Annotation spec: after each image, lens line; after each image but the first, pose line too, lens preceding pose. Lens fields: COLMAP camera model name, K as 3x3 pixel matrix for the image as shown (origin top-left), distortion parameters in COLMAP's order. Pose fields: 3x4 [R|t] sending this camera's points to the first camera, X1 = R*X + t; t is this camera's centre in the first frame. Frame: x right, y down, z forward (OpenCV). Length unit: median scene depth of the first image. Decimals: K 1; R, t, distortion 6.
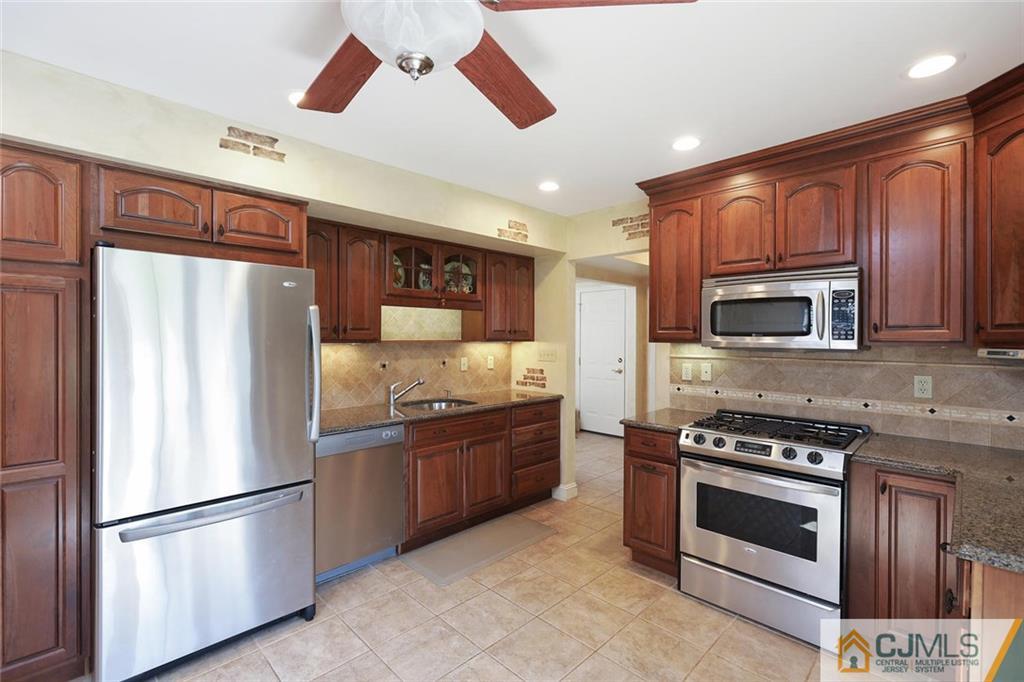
lens RADIAL K [[456.7, 0, 514.5], [0, 456.7, 335.8], [0, 0, 1]] dist [0.000224, -0.000321]
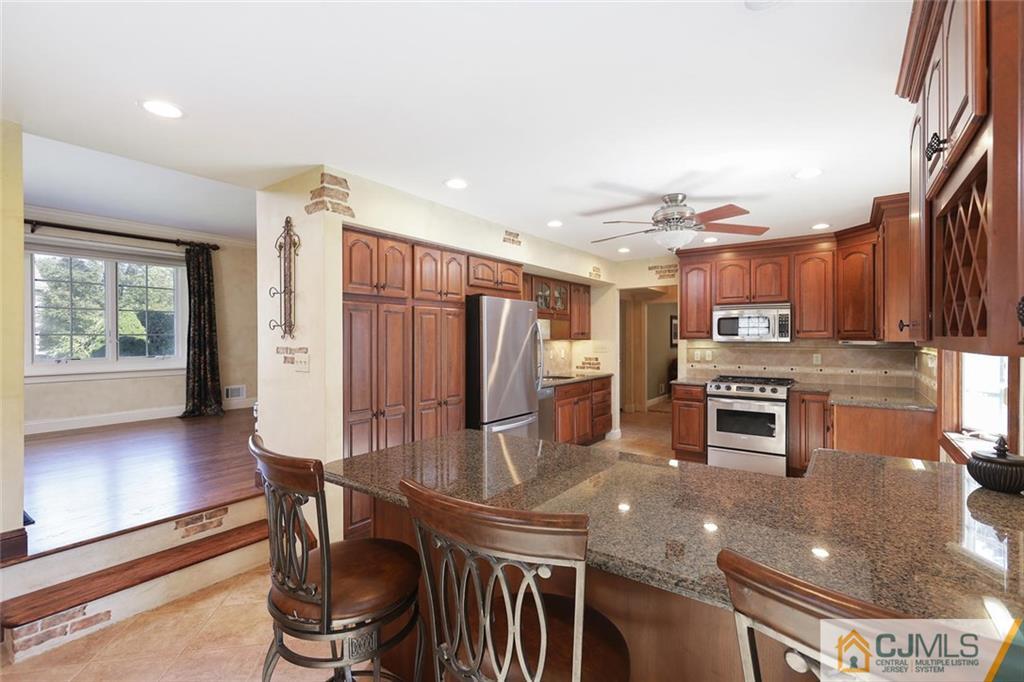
lens RADIAL K [[459.8, 0, 508.4], [0, 459.8, 336.4], [0, 0, 1]] dist [0.003894, 0.000592]
pose [[0.988352, -0.003534, 0.152143, -0.801339], [0.003735, 0.999992, -0.001039, 0.001924], [-0.152138, 0.001595, 0.988358, -0.848442]]
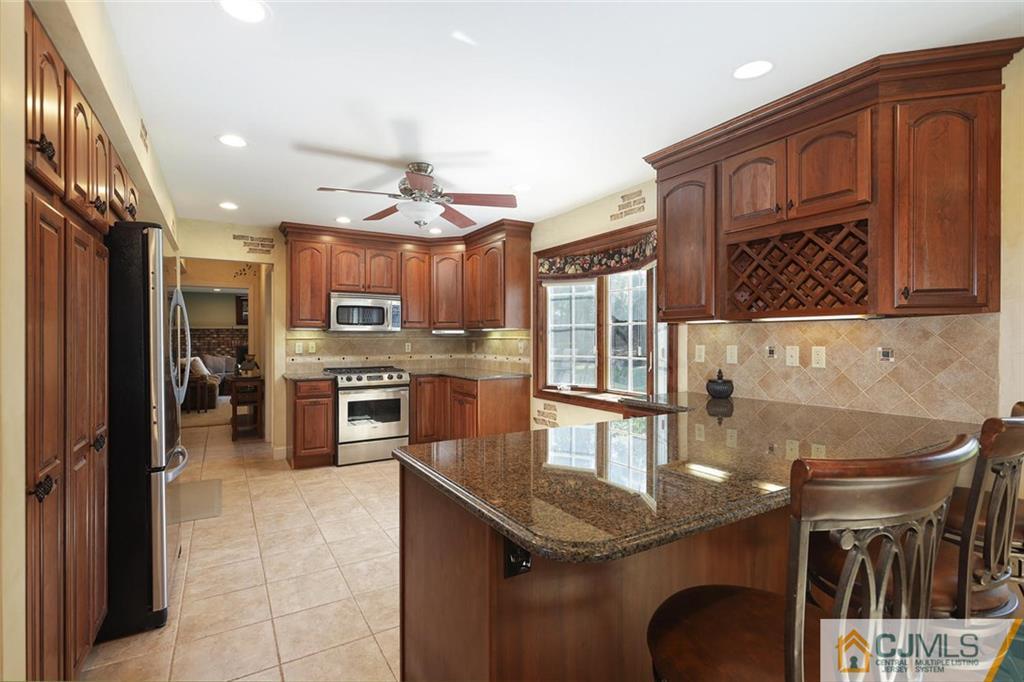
lens RADIAL K [[472.5, 0, 512.5], [0, 472.5, 336.4], [0, 0, 1]] dist [0.001060, 0.000130]
pose [[0.232718, 0.002053, 0.972542, -1.313417], [0.001756, 0.999995, -0.002531, 0.056501], [-0.972543, 0.002297, 0.232713, -0.105449]]
